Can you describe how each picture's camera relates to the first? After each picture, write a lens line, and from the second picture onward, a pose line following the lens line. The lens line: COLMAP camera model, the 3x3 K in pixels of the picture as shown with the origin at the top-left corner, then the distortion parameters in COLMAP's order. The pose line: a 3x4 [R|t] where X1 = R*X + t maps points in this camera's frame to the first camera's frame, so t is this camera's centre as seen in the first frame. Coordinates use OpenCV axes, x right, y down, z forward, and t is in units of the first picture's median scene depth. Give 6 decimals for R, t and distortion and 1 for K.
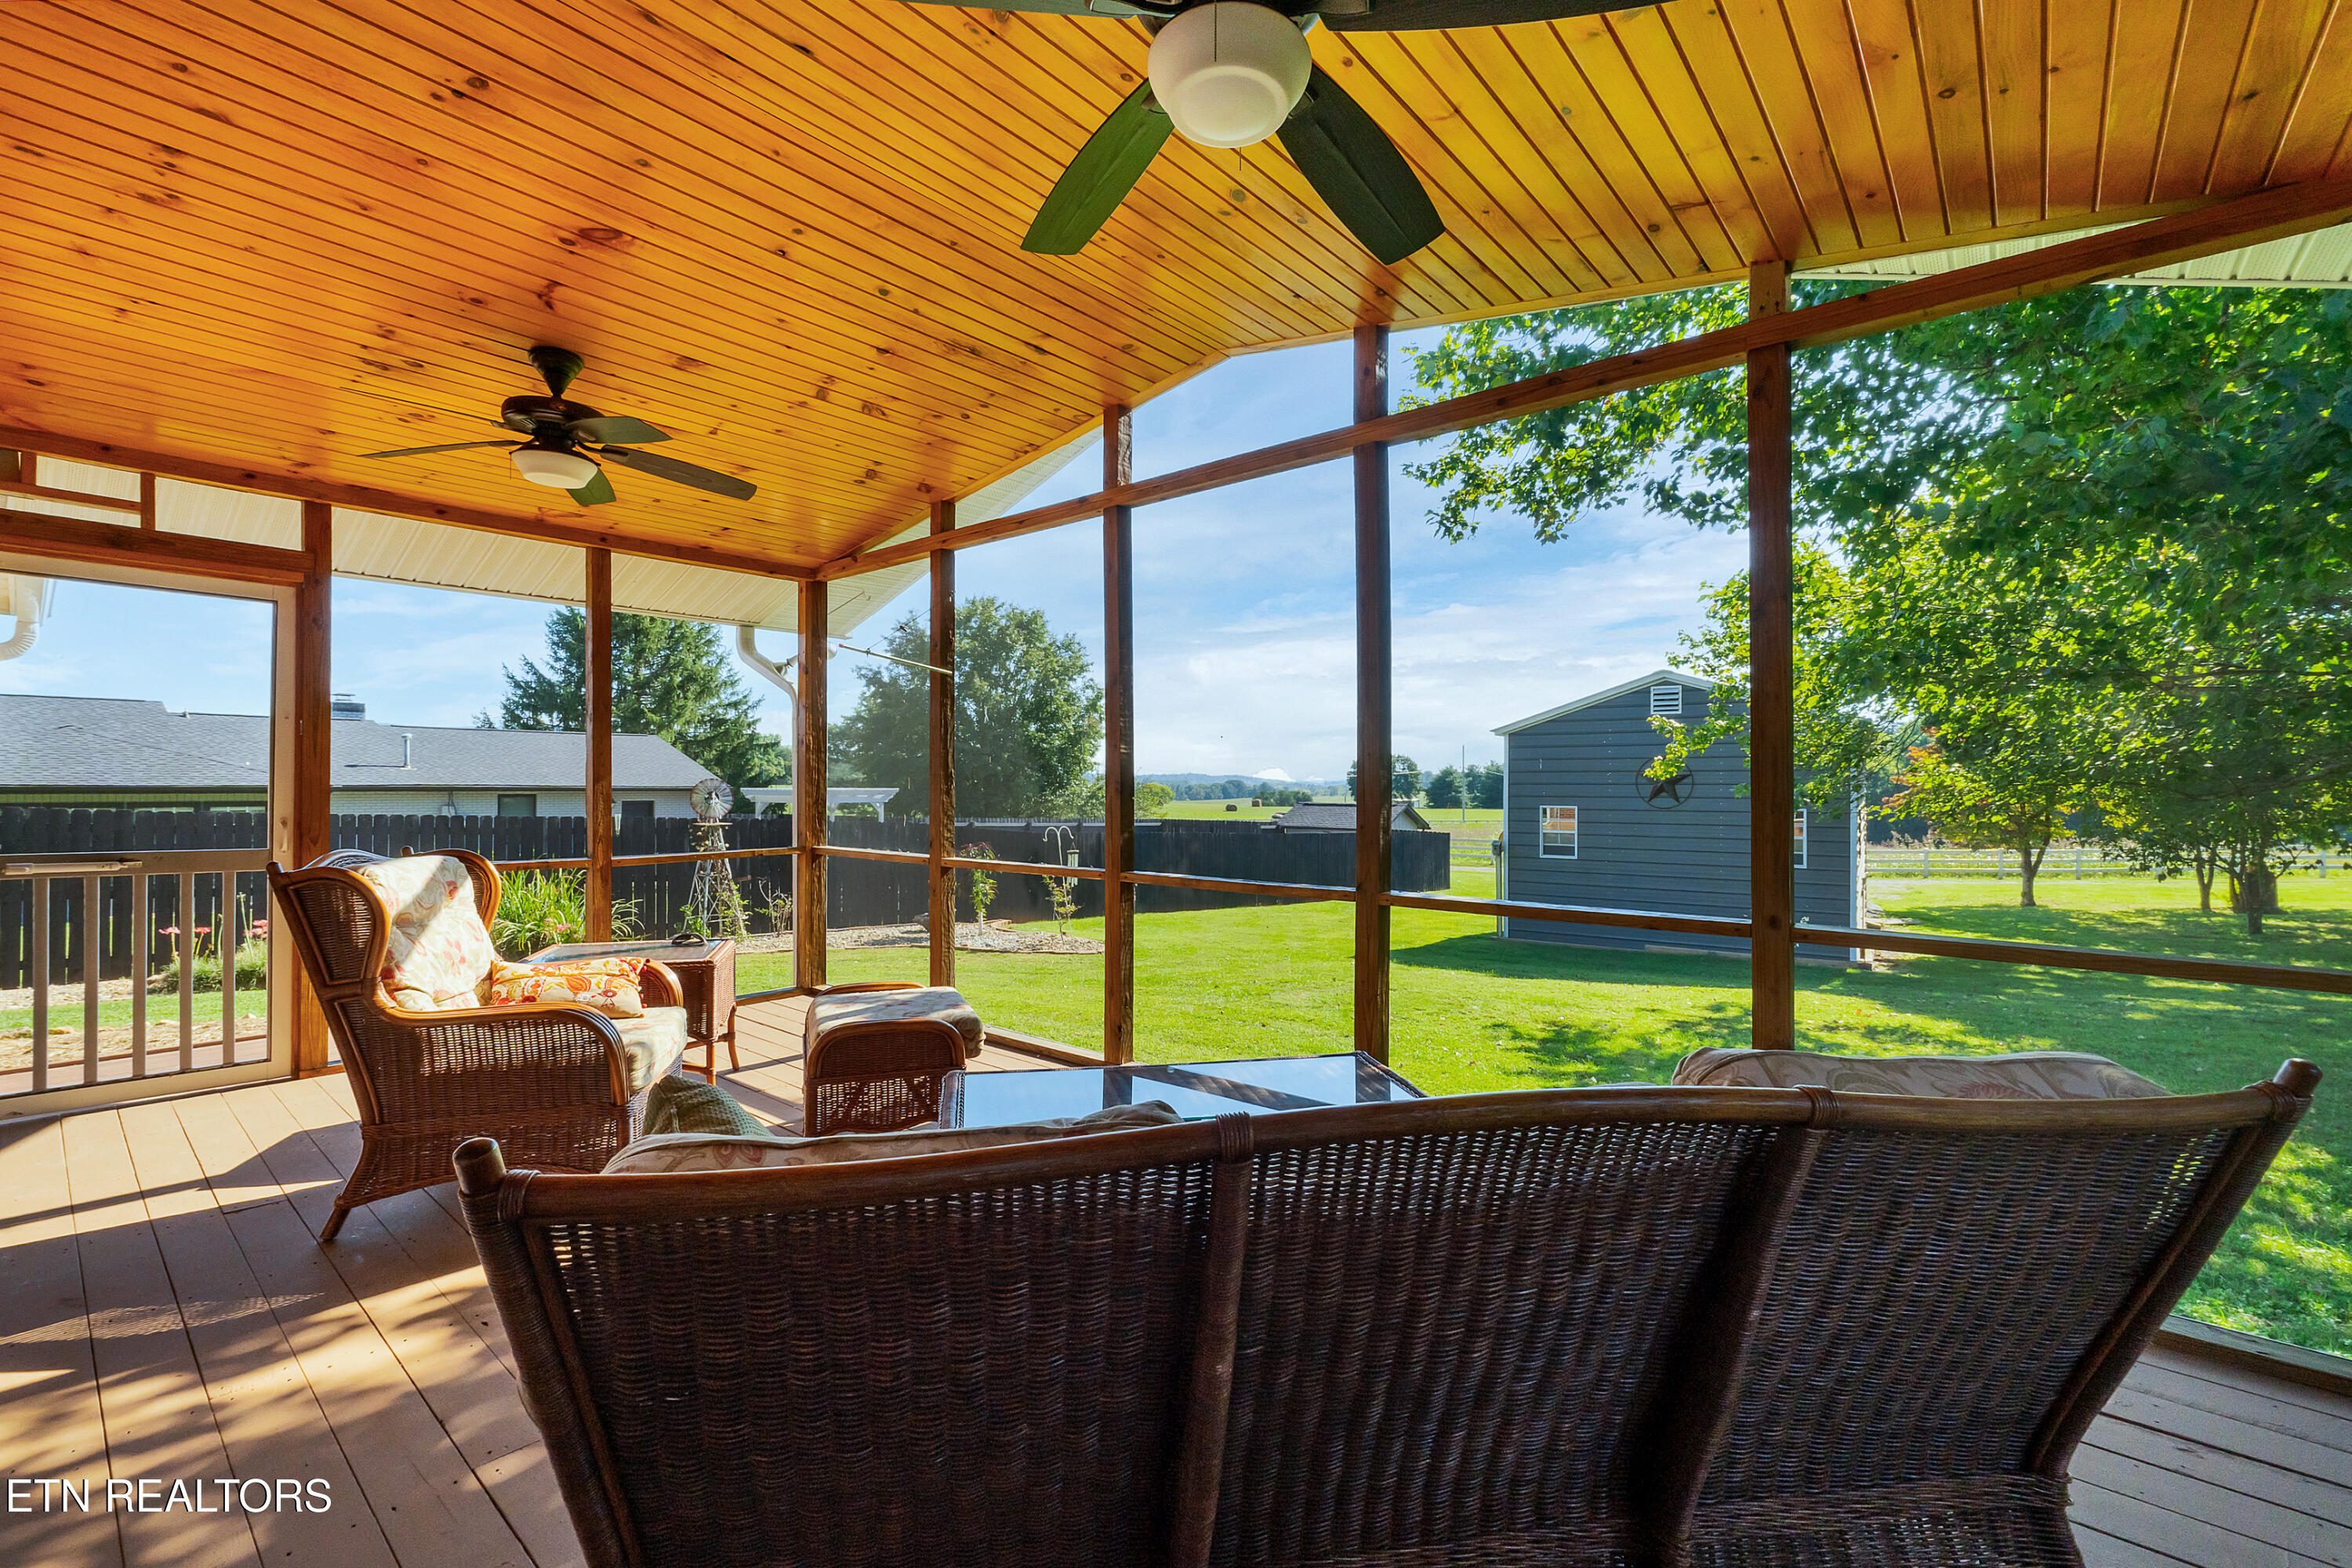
lens RADIAL K [[1015.6, 0, 1184.7], [0, 1015.6, 770.6], [0, 0, 1]] dist [-0.004857, -0.000681]
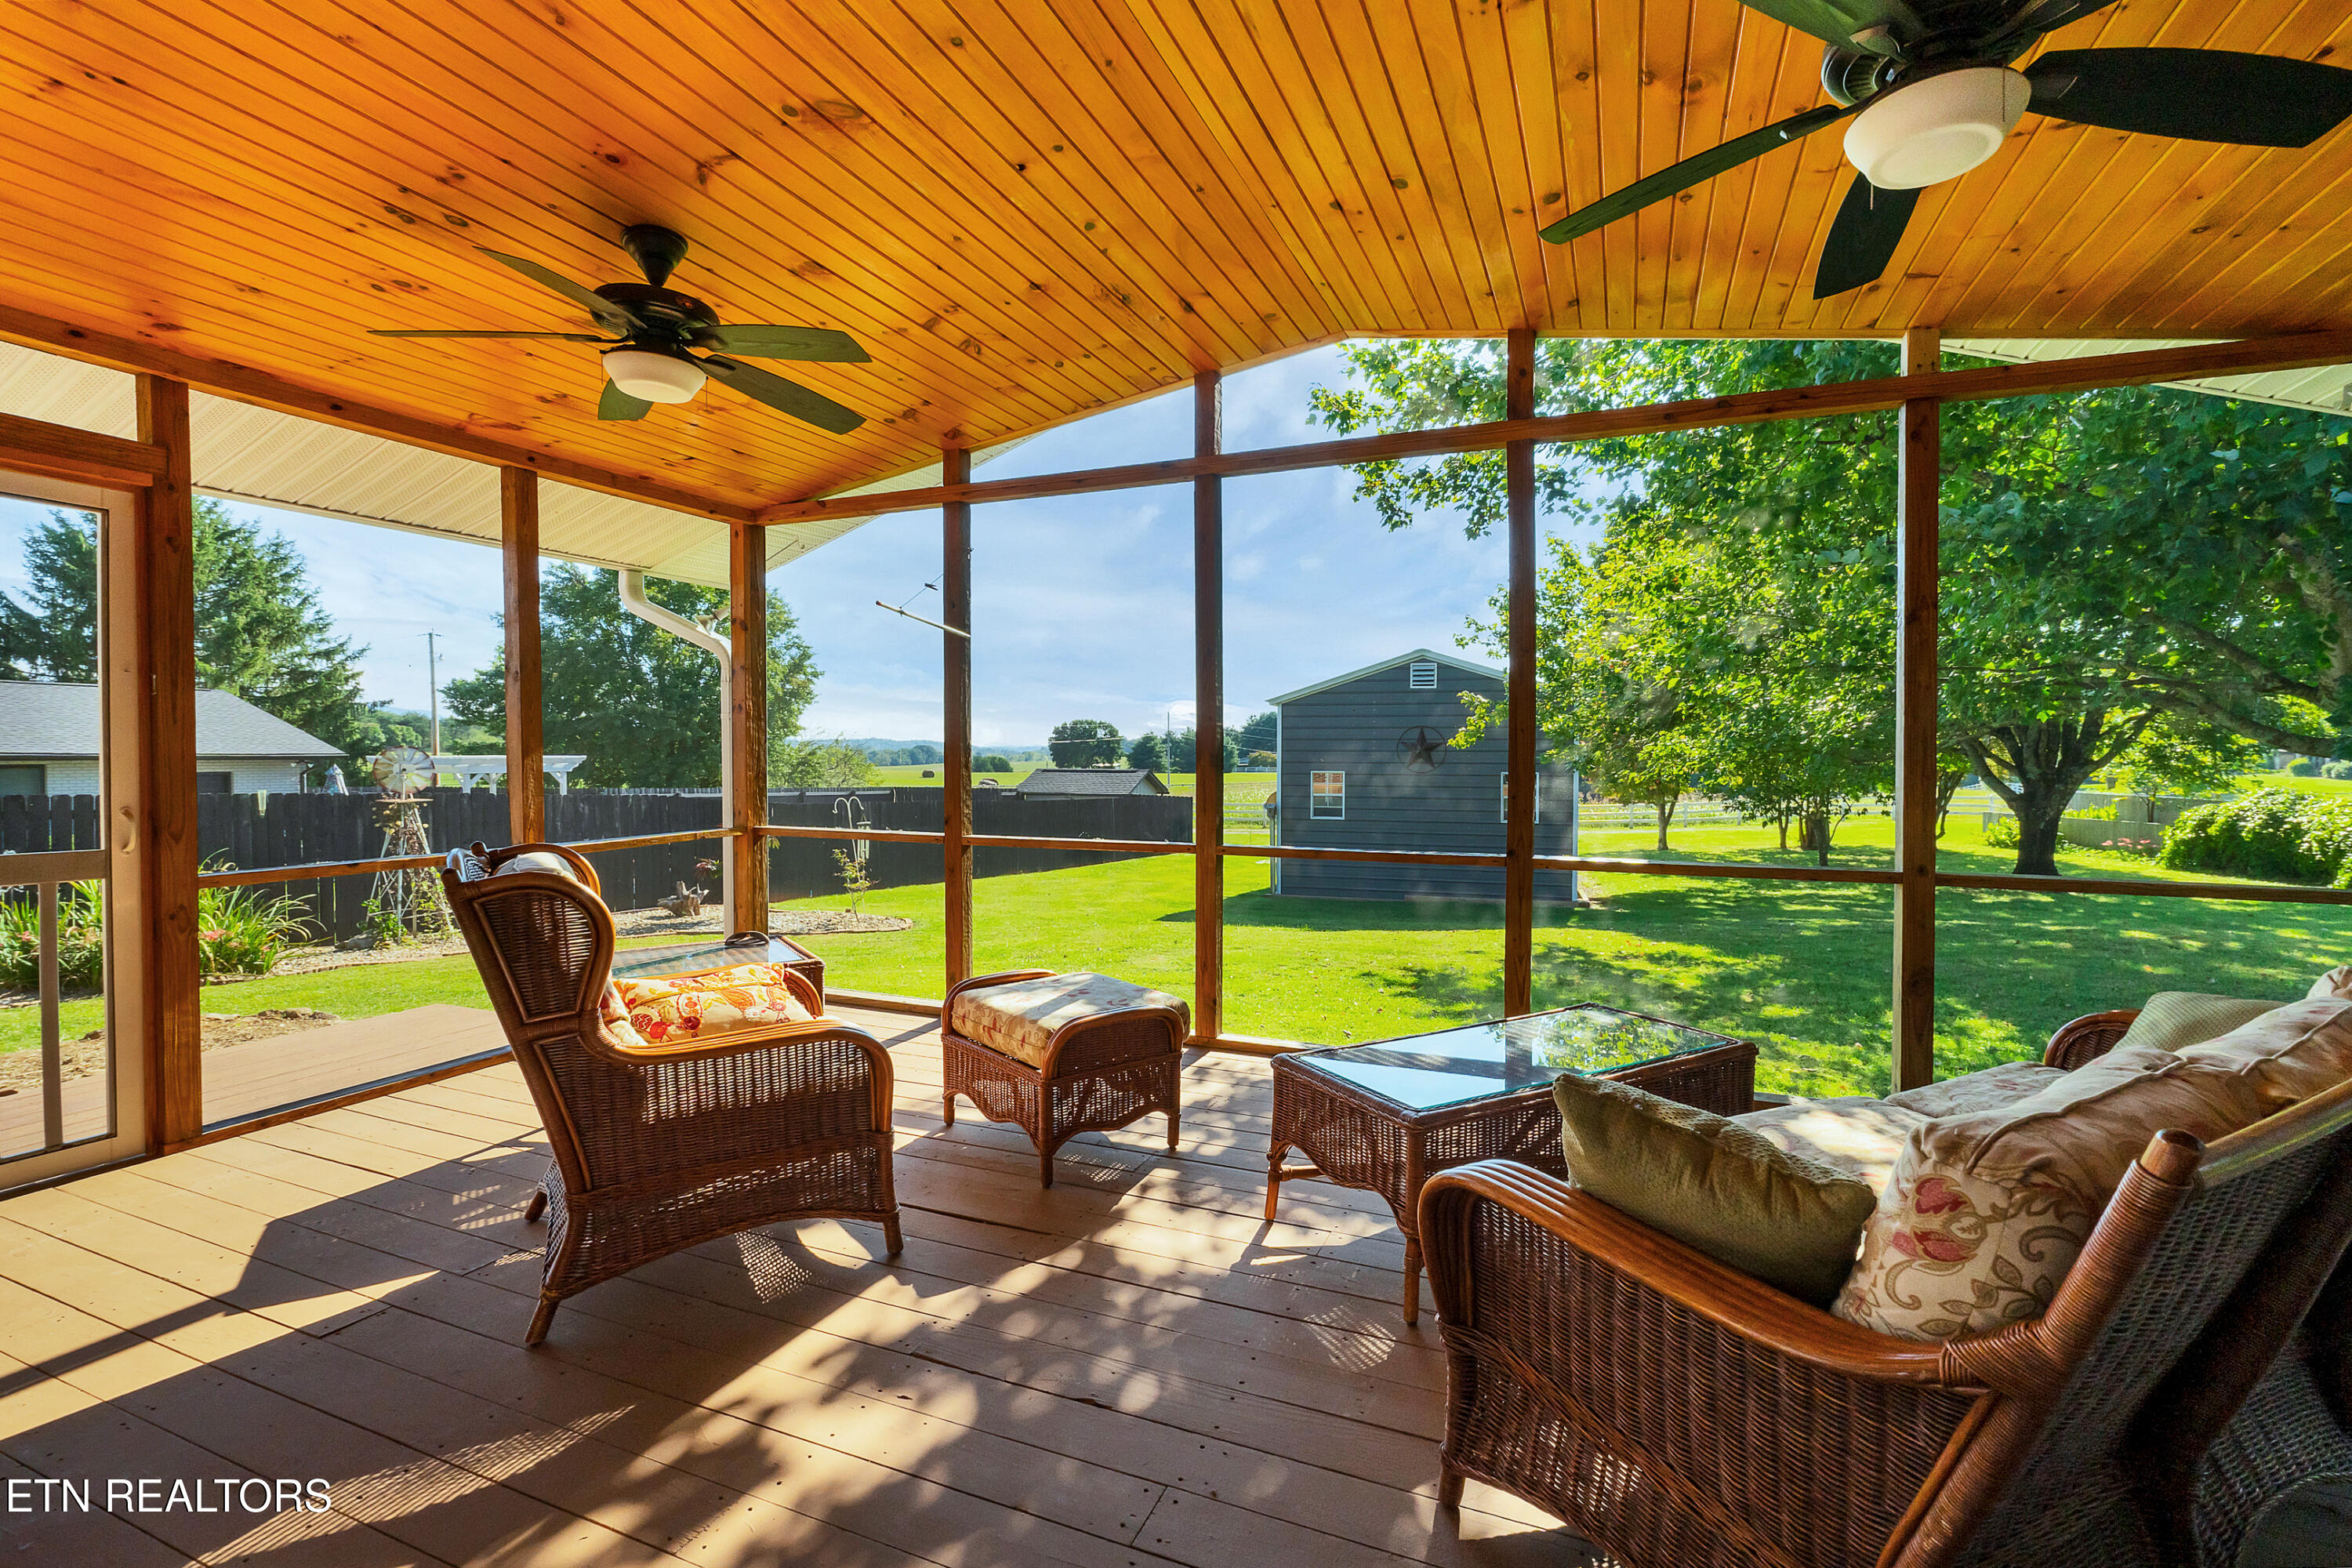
lens RADIAL K [[1010.8, 0, 1180.9], [0, 1010.8, 762.2], [0, 0, 1]] dist [-0.003469, -0.000821]
pose [[0.951557, -0.004864, 0.307435, -0.221009], [-0.003208, 0.999663, 0.025746, -0.004085], [-0.307457, -0.025485, 0.951221, 0.039379]]
